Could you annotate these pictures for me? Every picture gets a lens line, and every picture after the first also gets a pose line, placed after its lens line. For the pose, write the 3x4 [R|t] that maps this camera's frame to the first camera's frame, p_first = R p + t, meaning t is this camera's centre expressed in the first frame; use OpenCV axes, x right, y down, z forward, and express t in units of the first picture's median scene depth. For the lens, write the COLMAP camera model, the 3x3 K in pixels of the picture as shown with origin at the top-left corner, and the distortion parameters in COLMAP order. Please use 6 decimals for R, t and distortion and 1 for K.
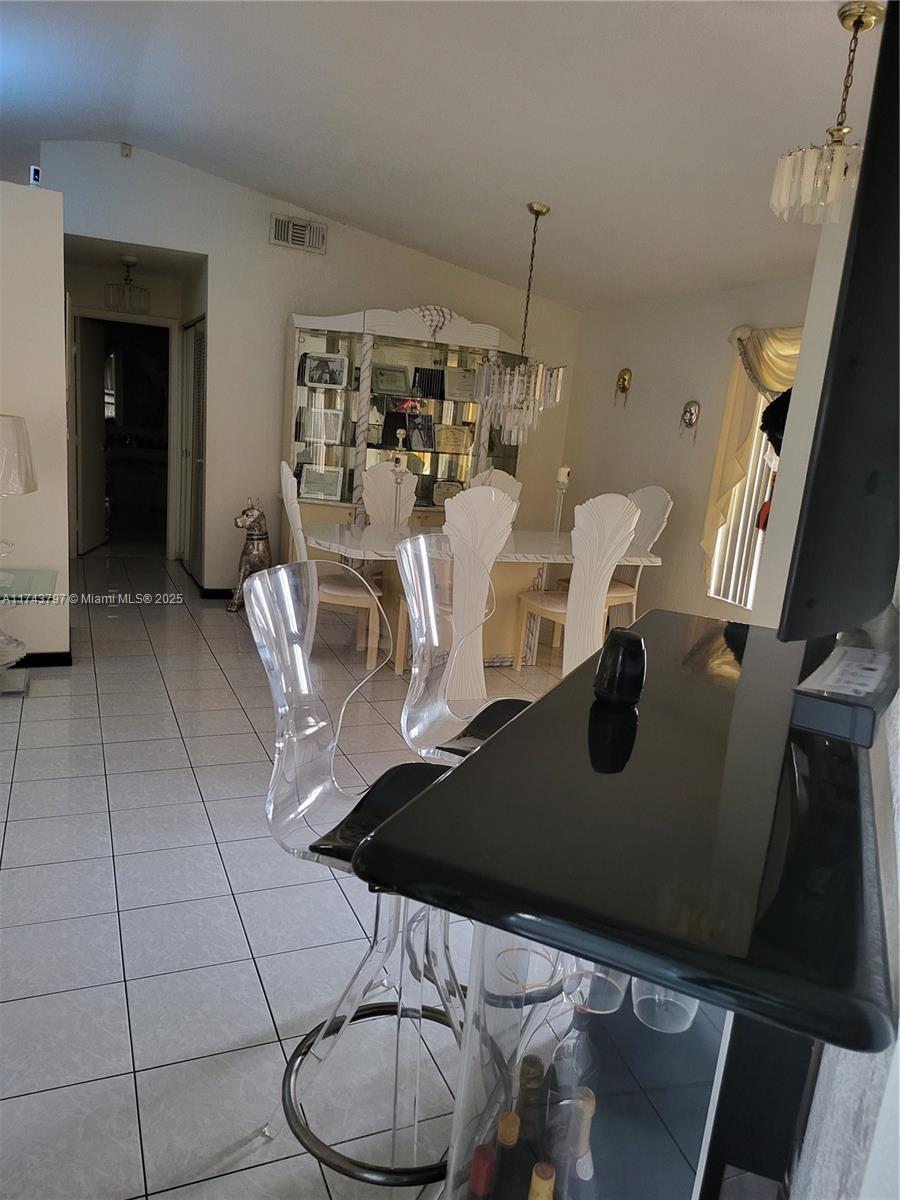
lens RADIAL K [[842.0, 0, 446.3], [0, 842.0, 626.2], [0, 0, 1]] dist [0.068125, -0.095451]
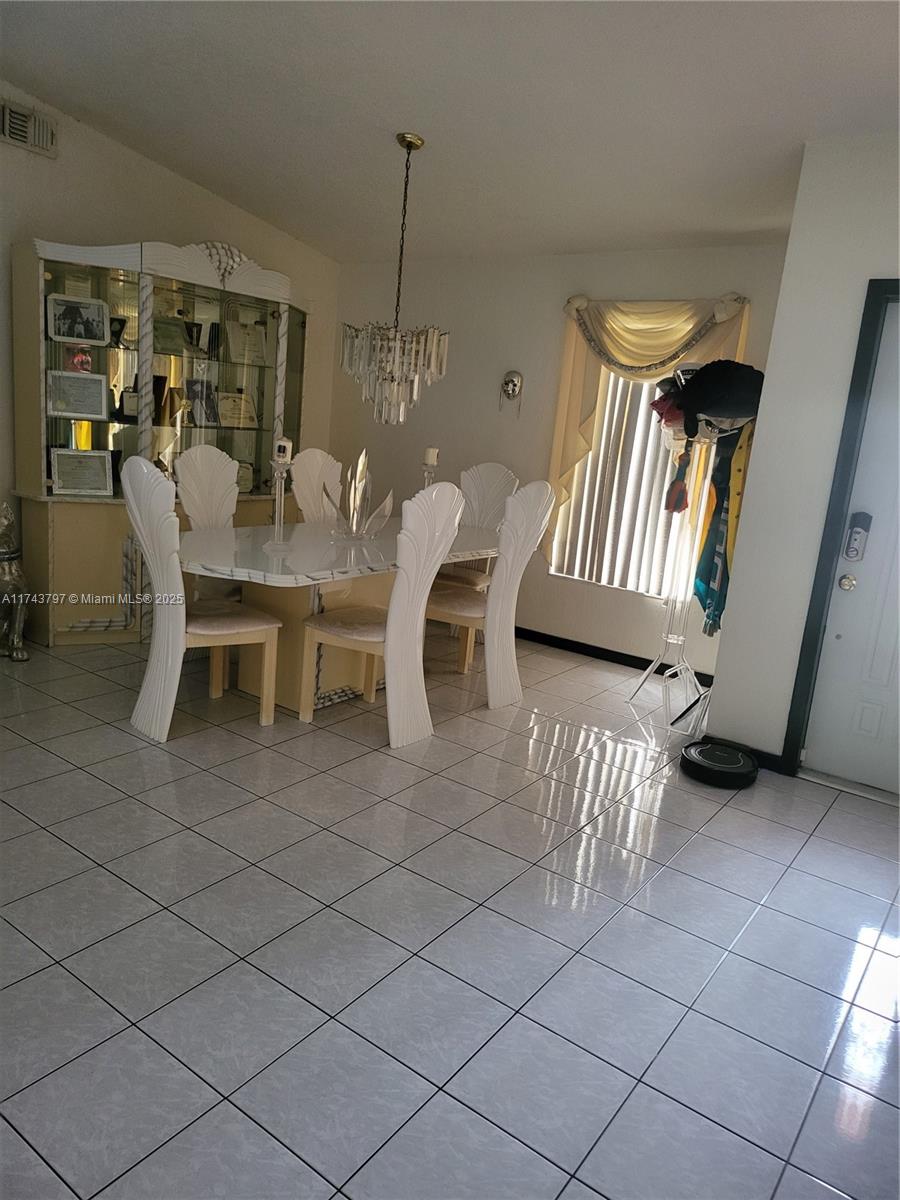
lens RADIAL K [[839.9, 0, 437.9], [0, 839.9, 598.3], [0, 0, 1]] dist [0.062773, -0.078942]
pose [[0.862529, -0.121092, 0.491304, -0.276346], [0.106616, 0.992637, 0.057482, -0.076196], [-0.494647, 0.002801, 0.869089, 0.221879]]
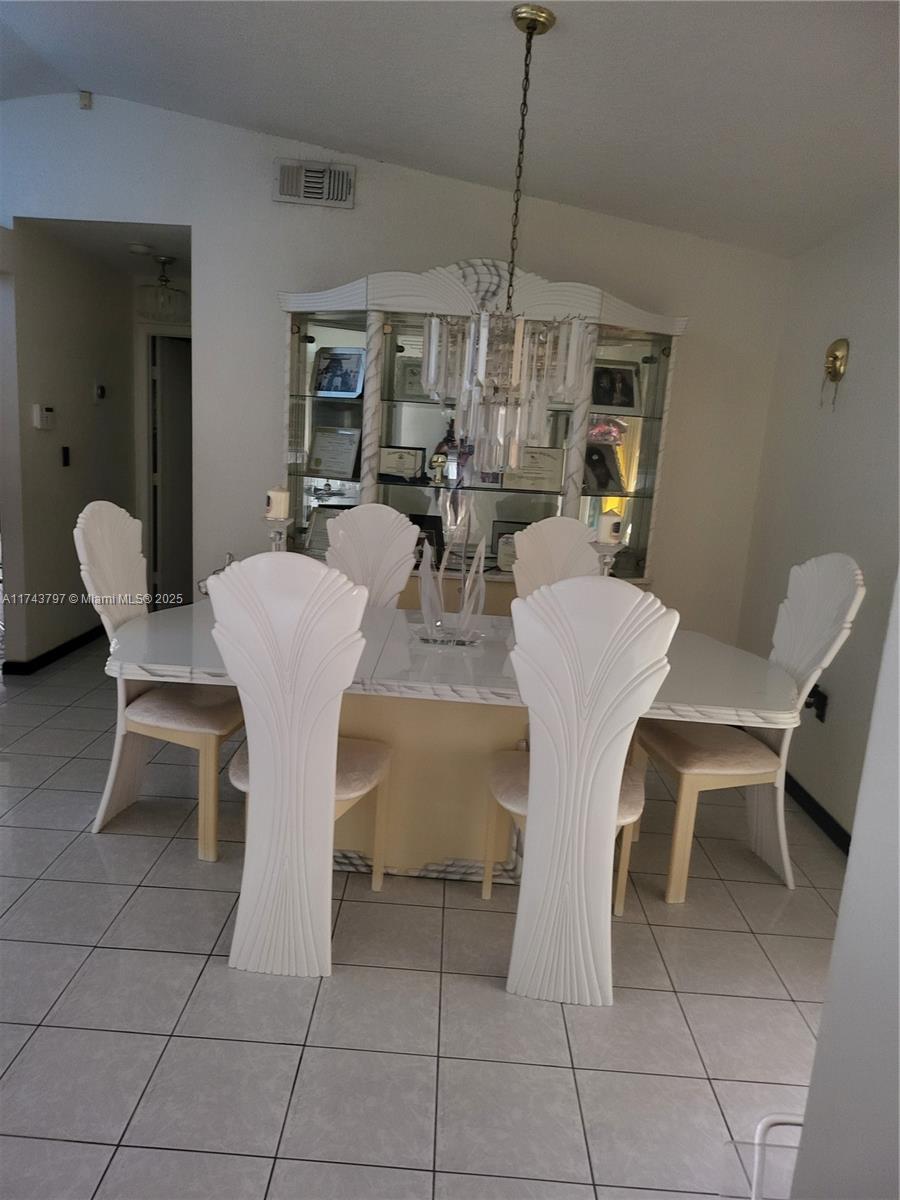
lens RADIAL K [[842.0, 0, 447.4], [0, 842.0, 611.3], [0, 0, 1]] dist [0.053824, -0.069551]
pose [[0.905096, 0.056204, -0.421476, 0.249045], [-0.083675, 0.995386, -0.046951, -0.088786], [0.416893, 0.077762, 0.905623, 0.453715]]
